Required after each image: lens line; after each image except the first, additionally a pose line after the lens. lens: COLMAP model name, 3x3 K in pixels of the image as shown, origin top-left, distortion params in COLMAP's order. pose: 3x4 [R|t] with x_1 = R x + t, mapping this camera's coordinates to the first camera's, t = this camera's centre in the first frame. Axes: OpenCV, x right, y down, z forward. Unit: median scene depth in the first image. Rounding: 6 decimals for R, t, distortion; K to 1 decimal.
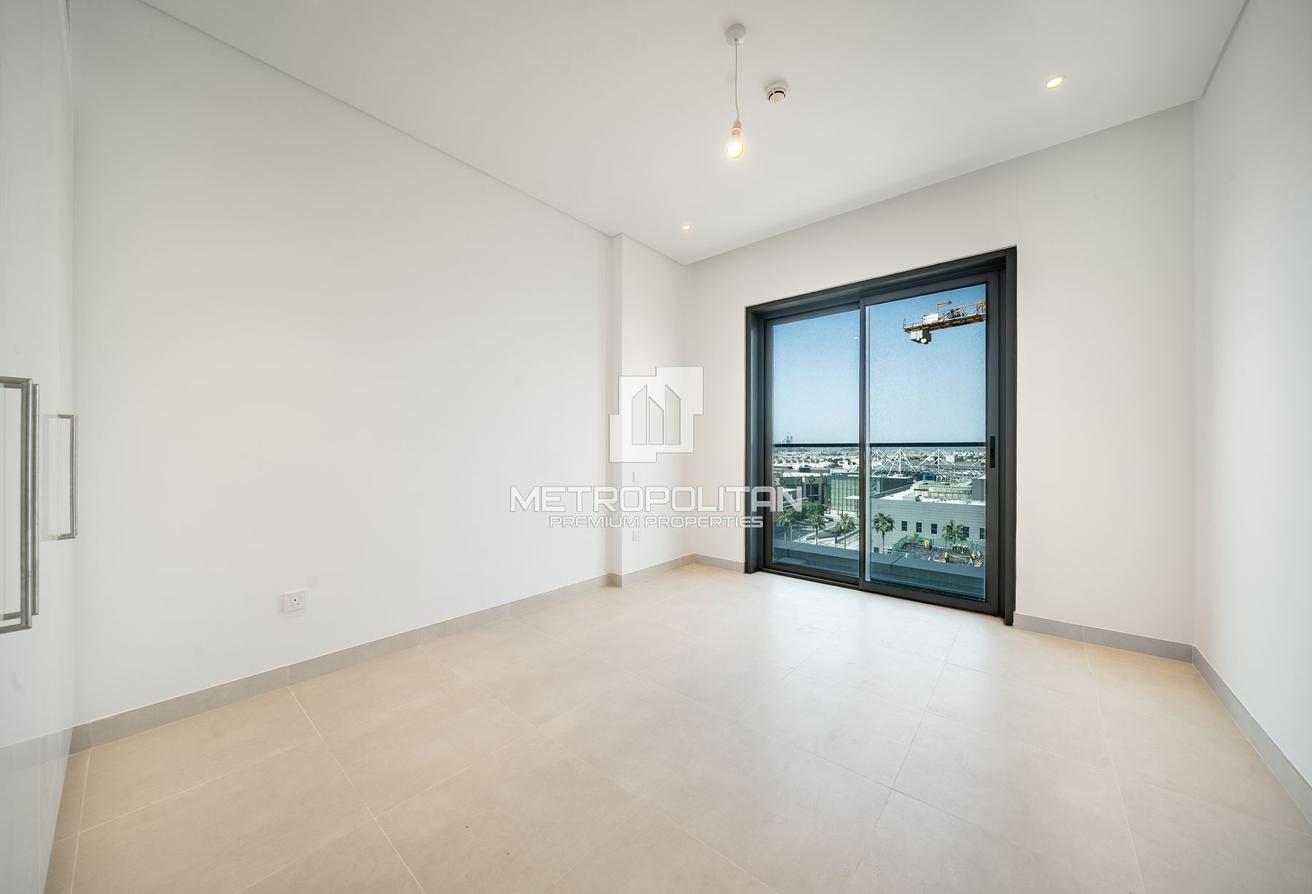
lens RADIAL K [[456.3, 0, 650.4], [0, 456.3, 450.9], [0, 0, 1]] dist [0.000158, -0.000412]
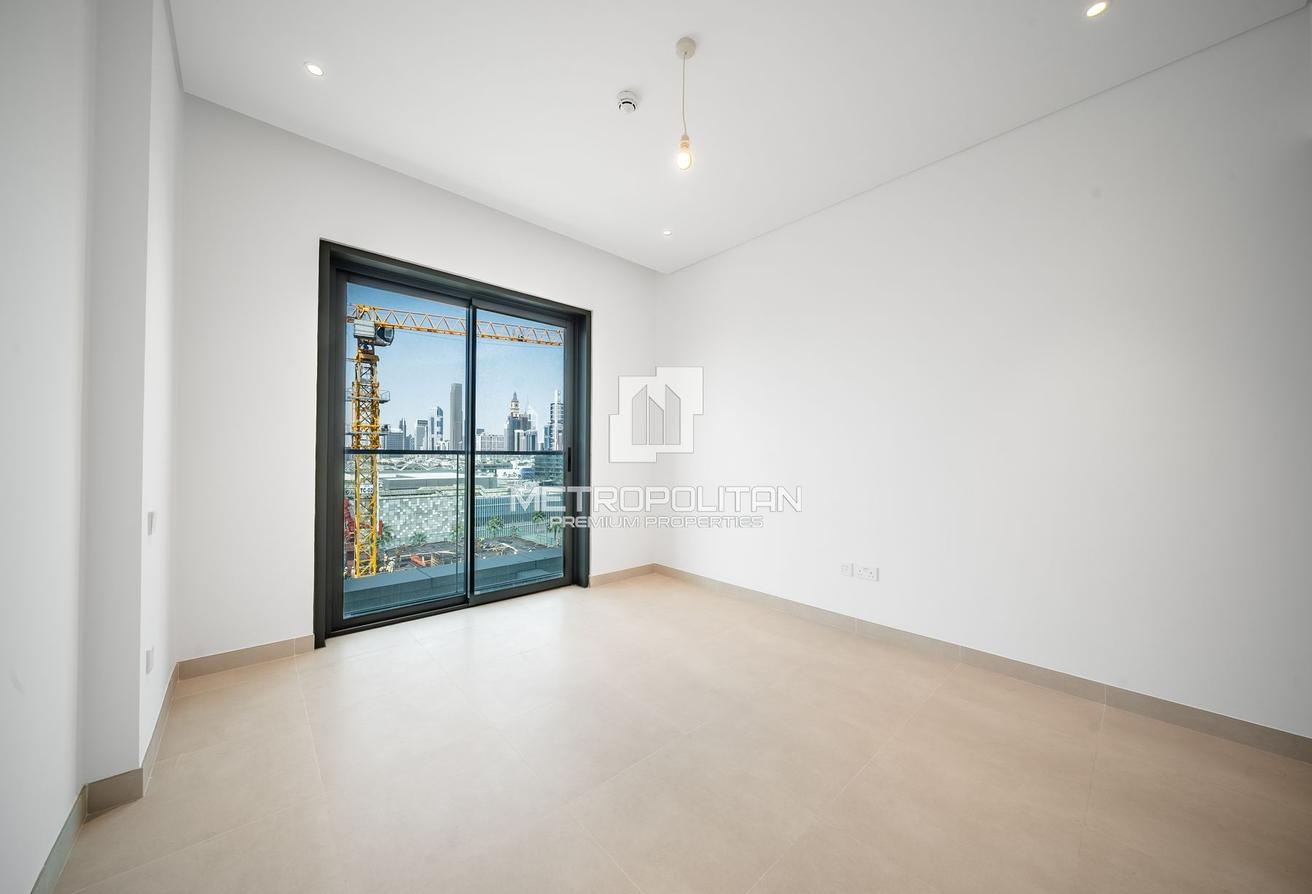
lens RADIAL K [[456.3, 0, 656.9], [0, 456.3, 446.8], [0, 0, 1]] dist [0.000158, -0.000412]
pose [[0.115462, 0.021546, 0.993078, -0.426179], [-0.001230, 0.999767, -0.021548, -0.004056], [-0.993311, 0.001267, 0.115462, 0.499292]]
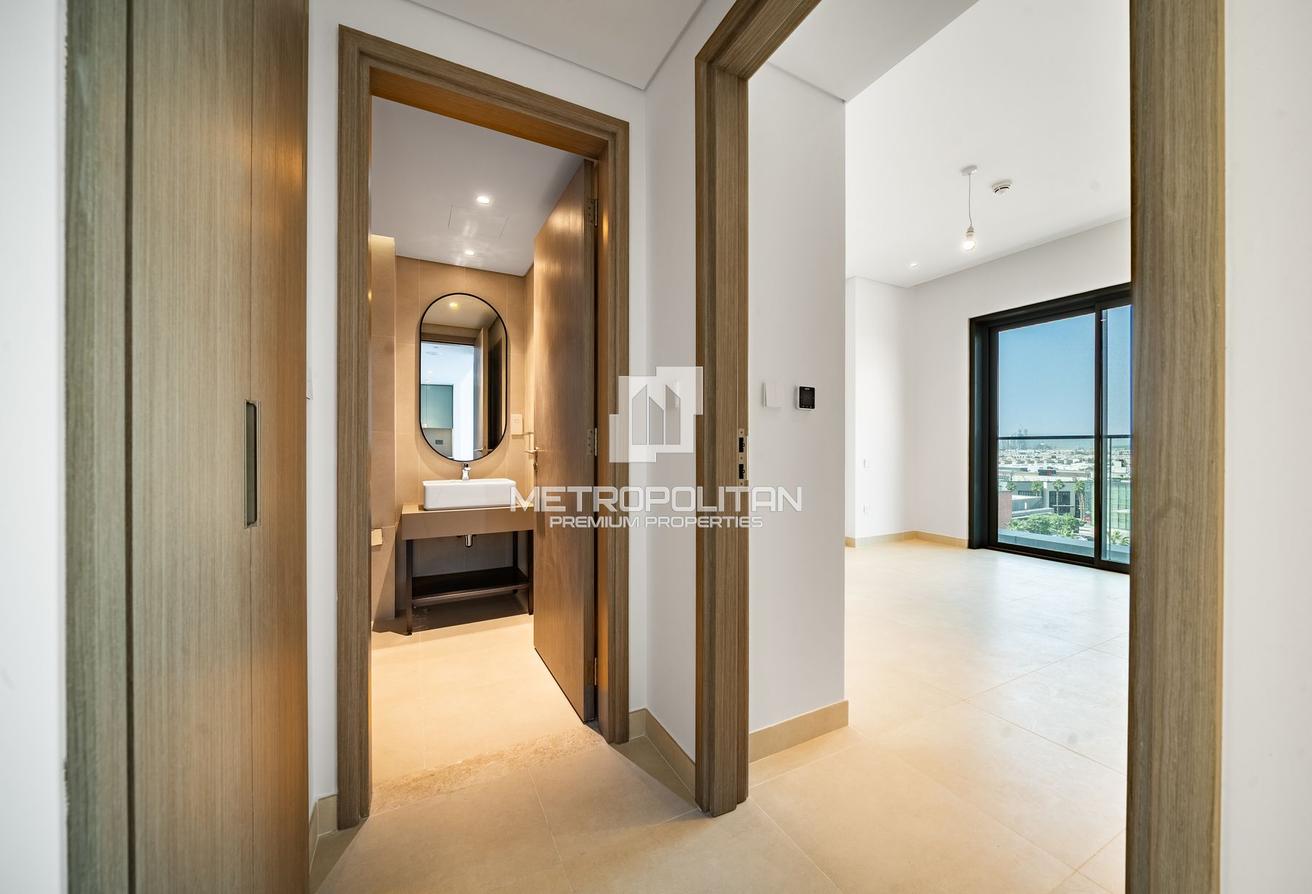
lens RADIAL K [[456.3, 0, 637.2], [0, 456.3, 448.1], [0, 0, 1]] dist [0.000158, -0.000412]
pose [[0.918771, 0.000159, -0.394792, -0.120146], [-0.000170, 1.000000, 0.000008, 0.014246], [0.394792, 0.000059, 0.918771, -0.439555]]
